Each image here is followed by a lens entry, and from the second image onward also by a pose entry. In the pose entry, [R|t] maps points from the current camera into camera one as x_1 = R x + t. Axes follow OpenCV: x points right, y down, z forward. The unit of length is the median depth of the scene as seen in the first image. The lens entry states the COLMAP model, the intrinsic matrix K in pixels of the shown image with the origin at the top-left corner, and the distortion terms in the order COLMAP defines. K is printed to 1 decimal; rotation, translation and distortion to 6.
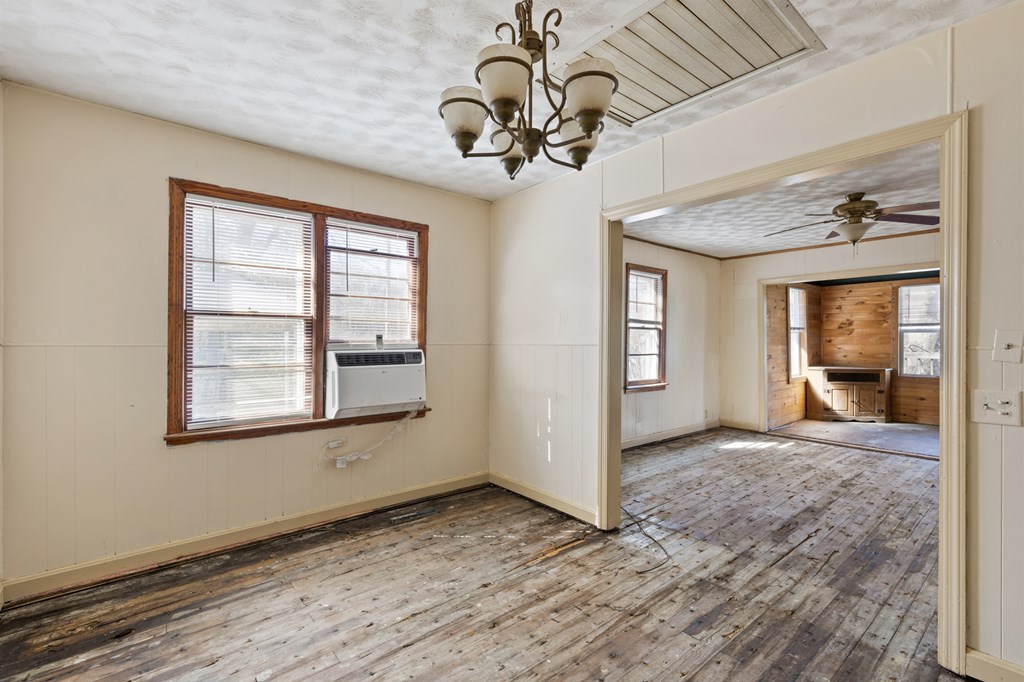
lens RADIAL K [[460.7, 0, 510.5], [0, 460.7, 337.2], [0, 0, 1]] dist [0.005531, 0.000614]
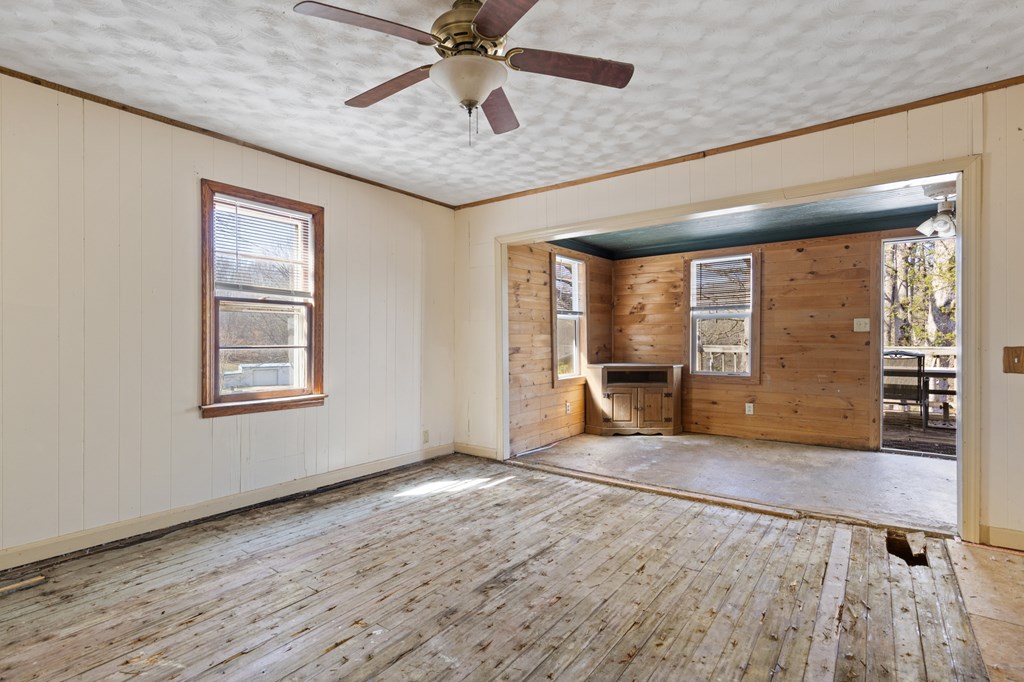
lens RADIAL K [[496.5, 0, 512.0], [0, 496.5, 341.0], [0, 0, 1]] dist [0.003075, 0.000092]
pose [[0.972841, -0.003294, 0.231453, 0.384378], [0.001025, 0.999950, 0.009923, 0.020893], [-0.231474, -0.009416, 0.972796, 0.276315]]
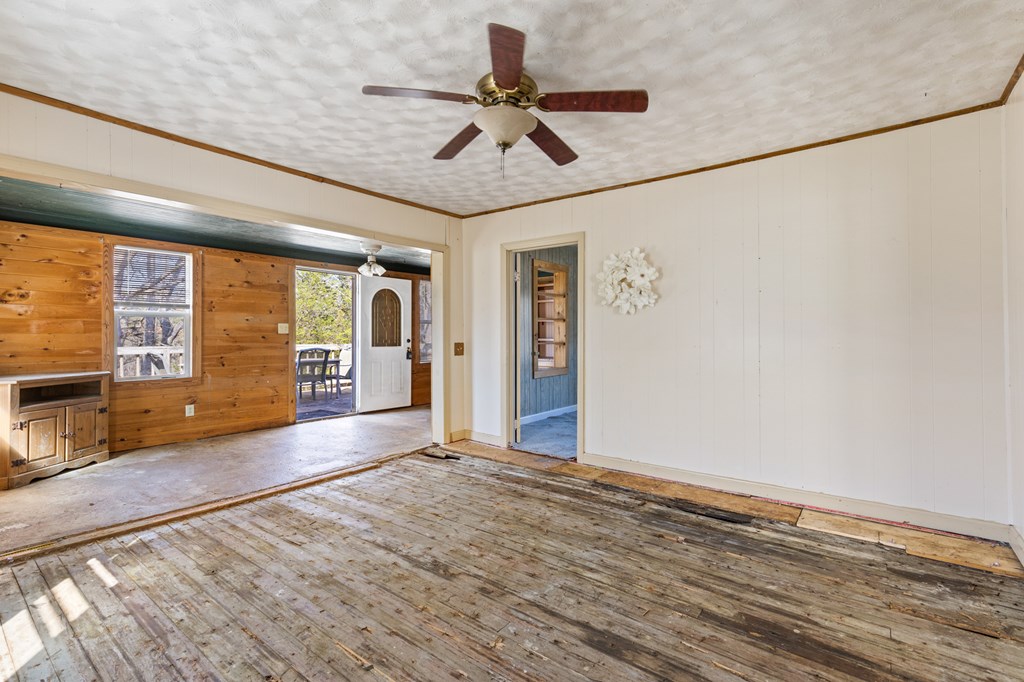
lens RADIAL K [[460.7, 0, 510.5], [0, 460.7, 337.2], [0, 0, 1]] dist [0.005531, 0.000614]
pose [[-0.206909, 0.001410, 0.978359, 0.096073], [-0.005038, 0.999984, -0.002507, 0.021461], [-0.978347, -0.005447, -0.206899, 0.647741]]
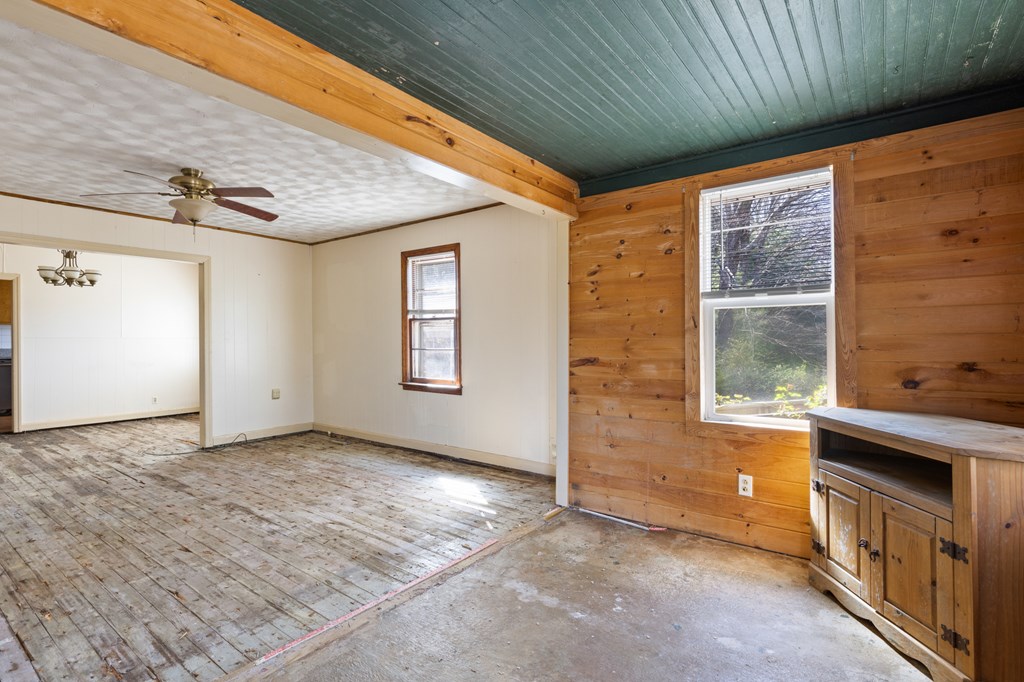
lens RADIAL K [[493.1, 0, 512.0], [0, 493.1, 341.0], [0, 0, 1]] dist [-0.002692, 0.000515]
pose [[0.224538, -0.000800, -0.974465, 1.057020], [0.011644, 0.999930, 0.001863, 0.018663], [0.974396, -0.011765, 0.224532, 0.808739]]
